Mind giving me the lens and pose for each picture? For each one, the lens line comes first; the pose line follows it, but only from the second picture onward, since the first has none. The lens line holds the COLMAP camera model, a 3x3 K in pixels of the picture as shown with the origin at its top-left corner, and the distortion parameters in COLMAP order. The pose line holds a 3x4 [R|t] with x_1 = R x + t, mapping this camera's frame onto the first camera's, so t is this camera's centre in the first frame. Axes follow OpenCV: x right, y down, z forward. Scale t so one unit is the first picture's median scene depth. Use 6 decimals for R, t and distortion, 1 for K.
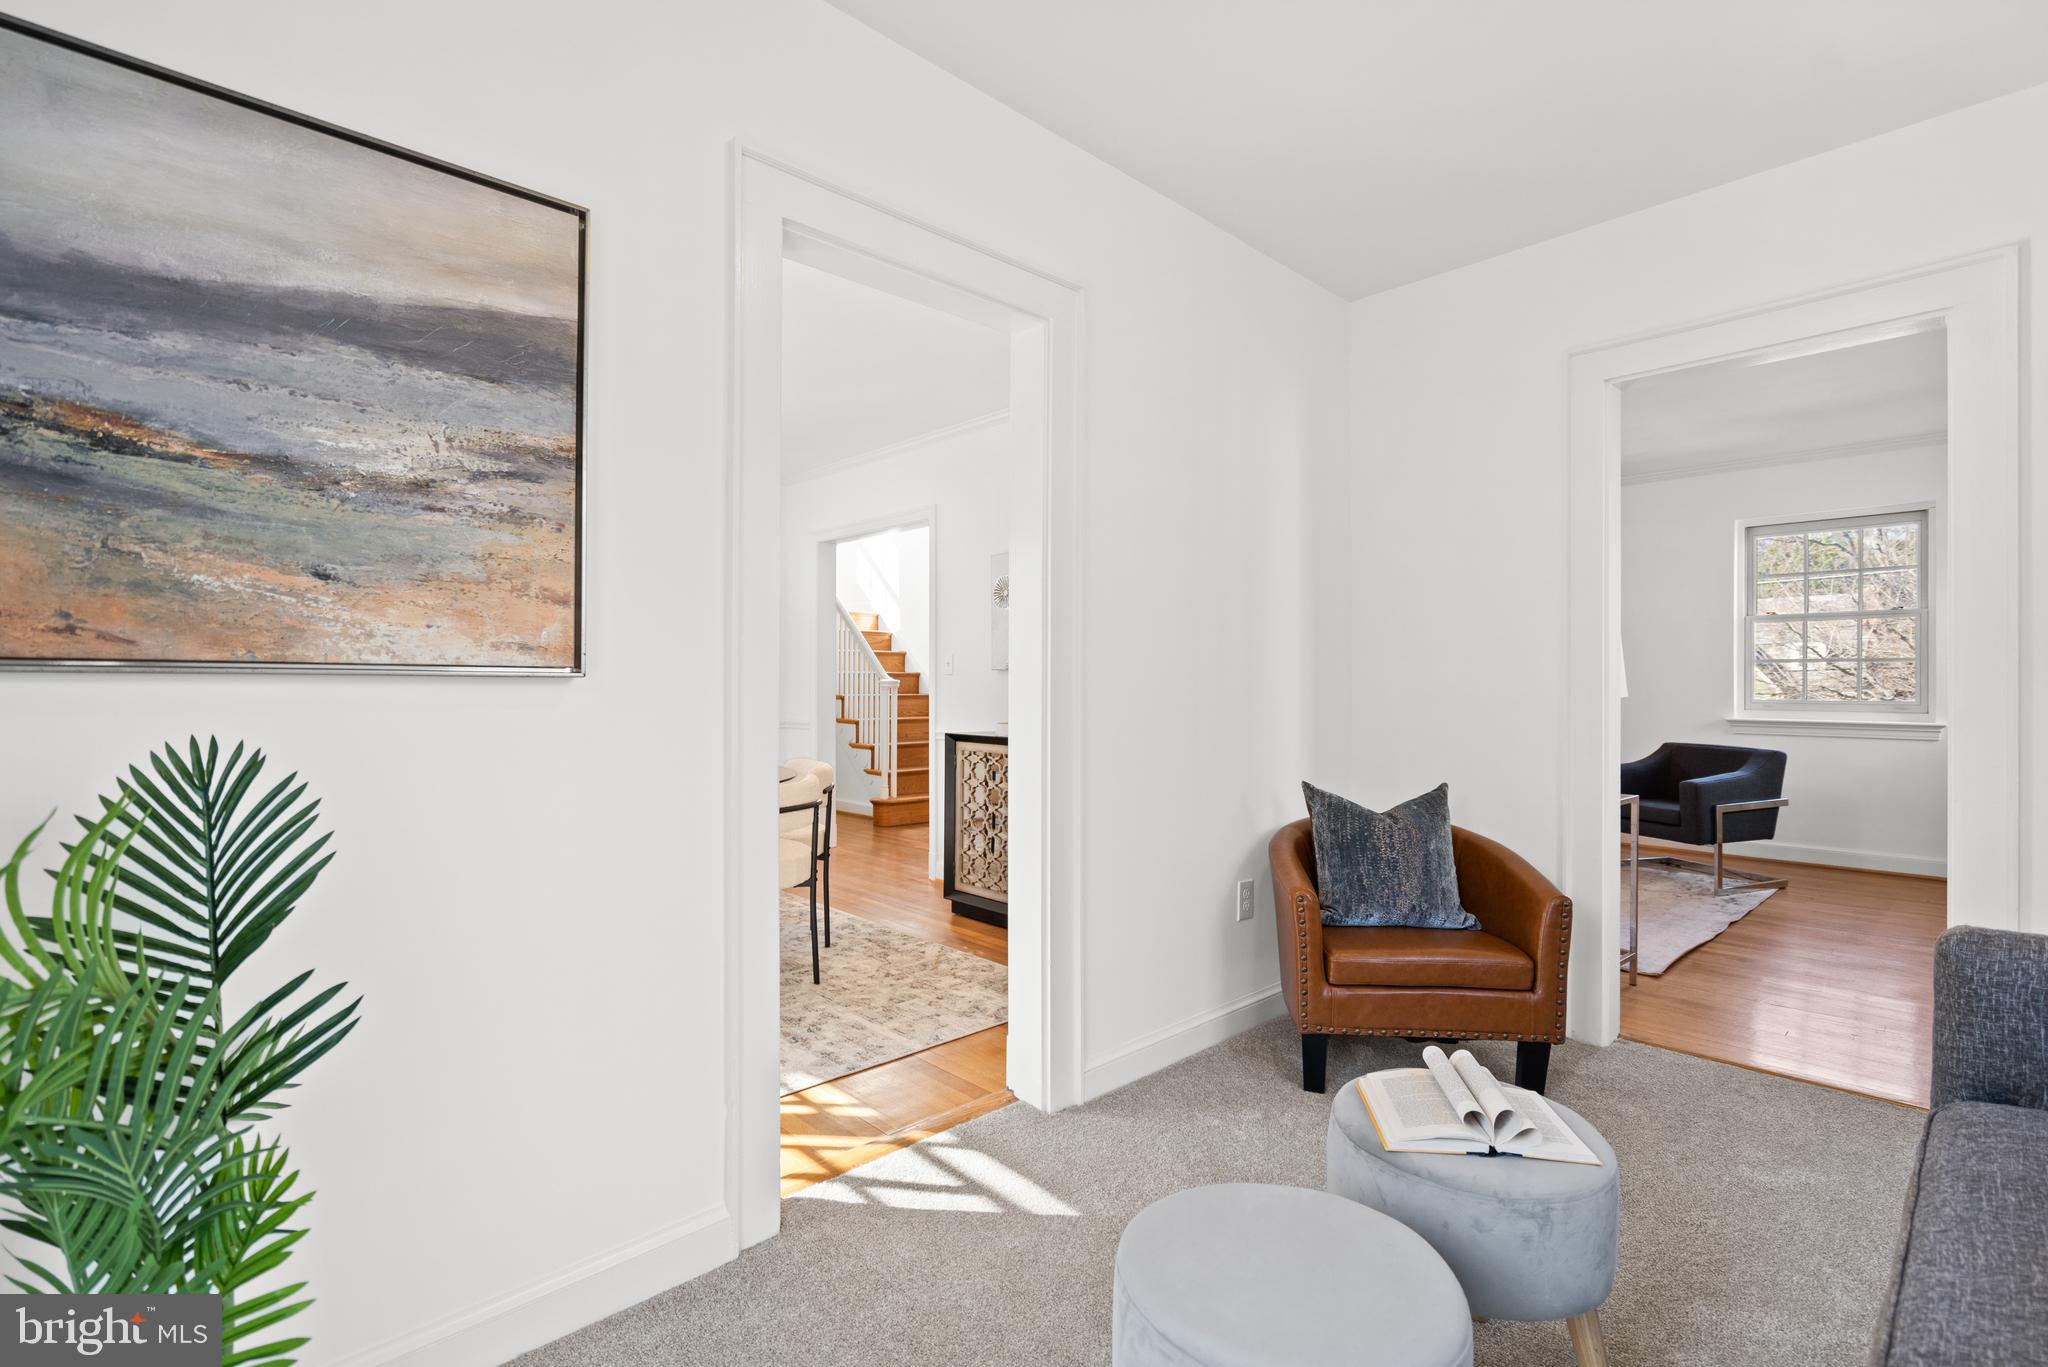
lens RADIAL K [[954.5, 0, 1022.9], [0, 954.5, 683.1], [0, 0, 1]] dist [-0.000312, 0.000837]
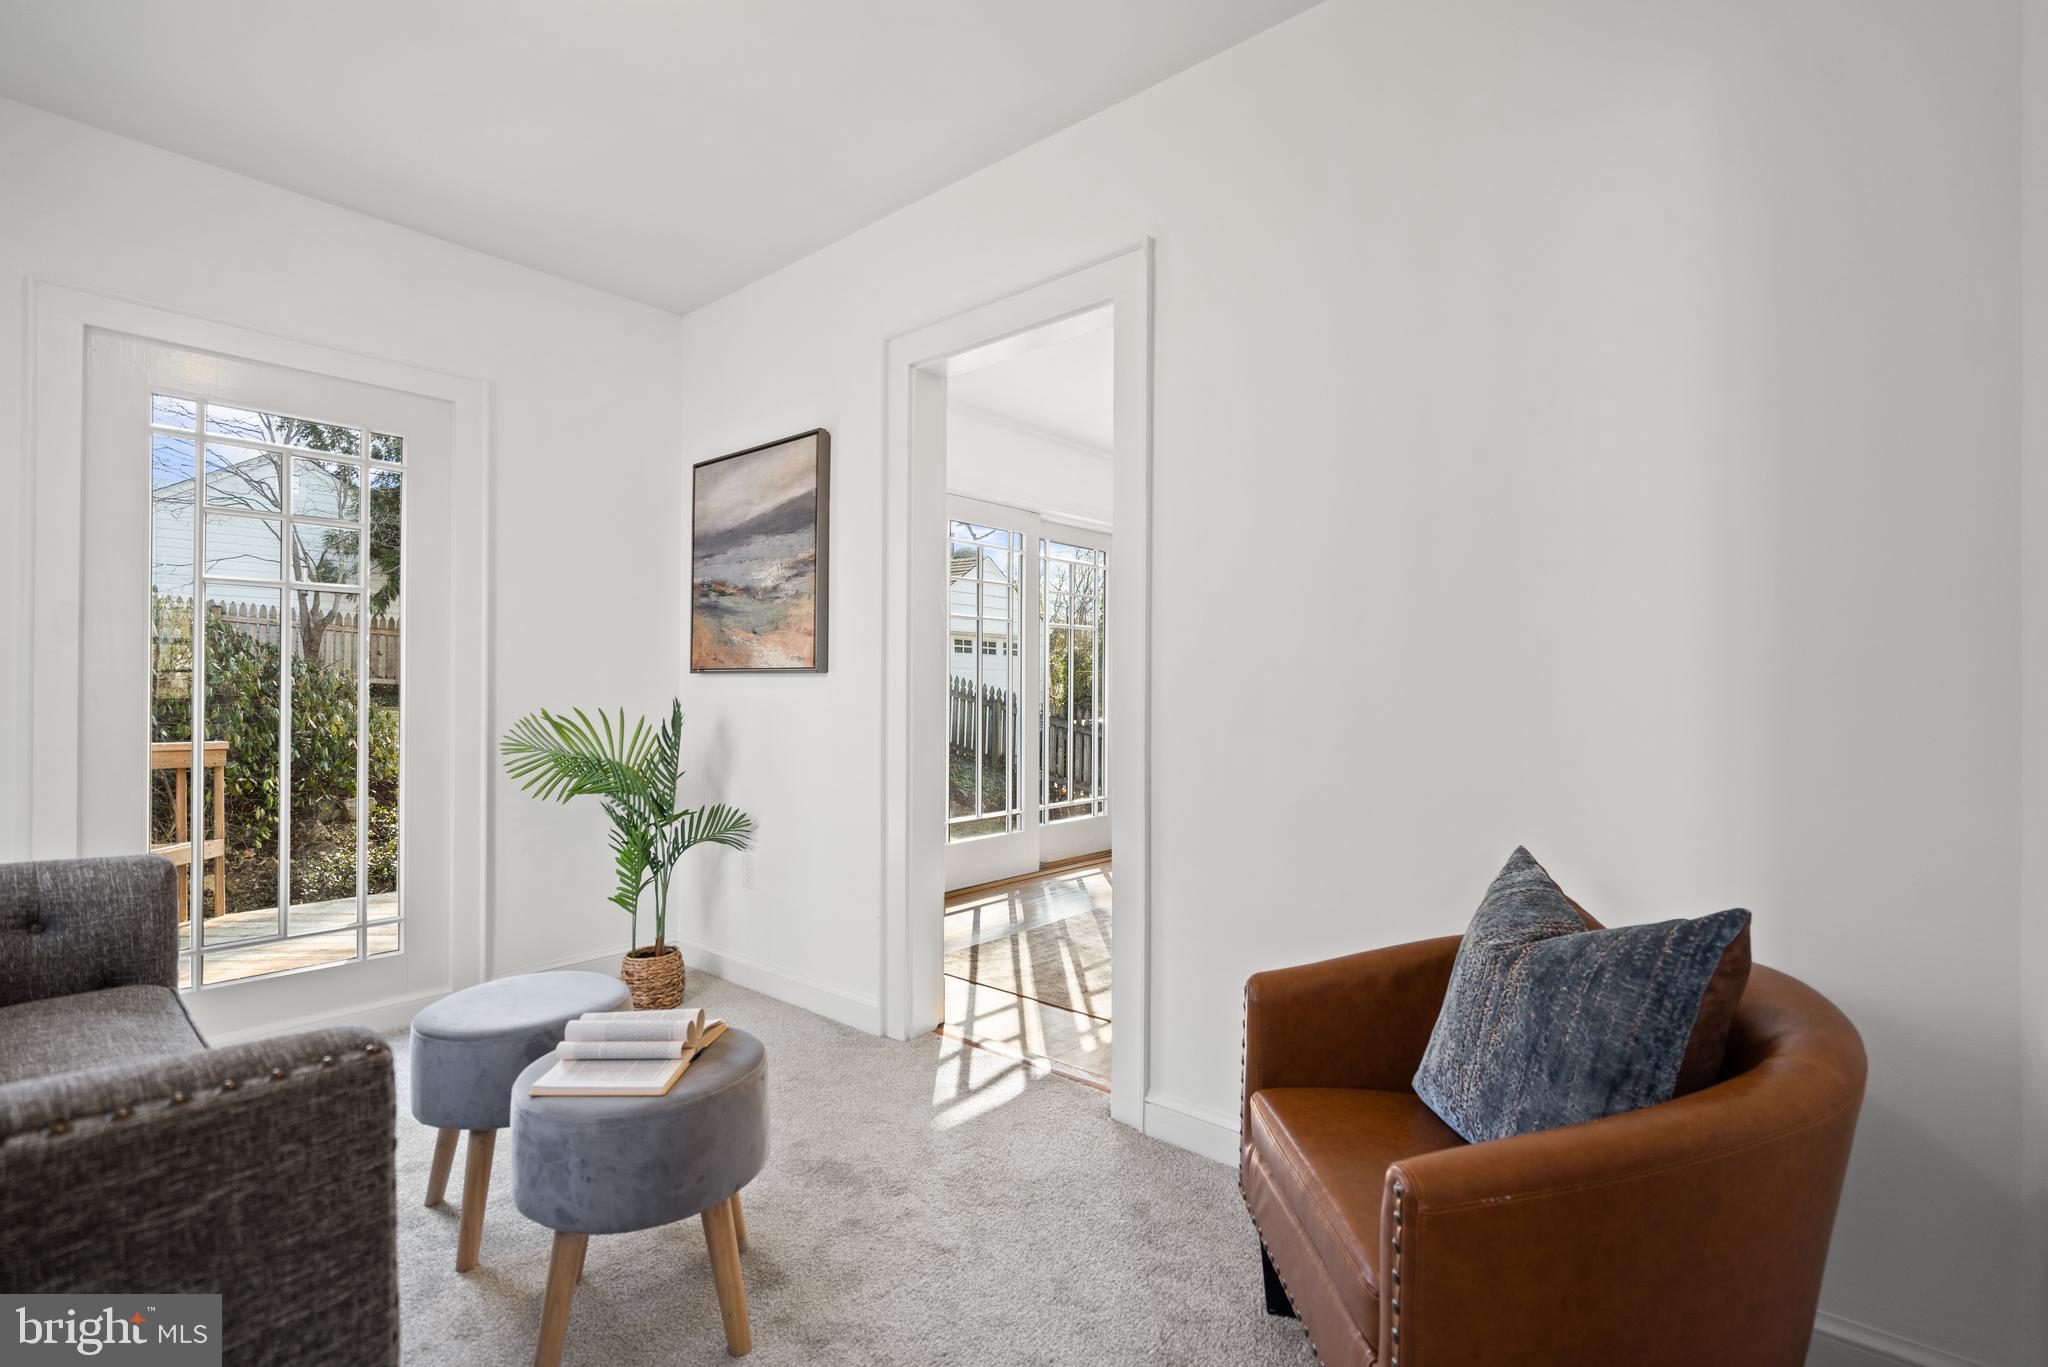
lens RADIAL K [[954.5, 0, 1022.9], [0, 954.5, 683.1], [0, 0, 1]] dist [-0.000312, 0.000837]
pose [[0.087864, -0.008413, -0.996097, 1.675342], [-0.001013, 0.999963, -0.008535, 0.035401], [0.996132, 0.001759, 0.087852, 1.398821]]
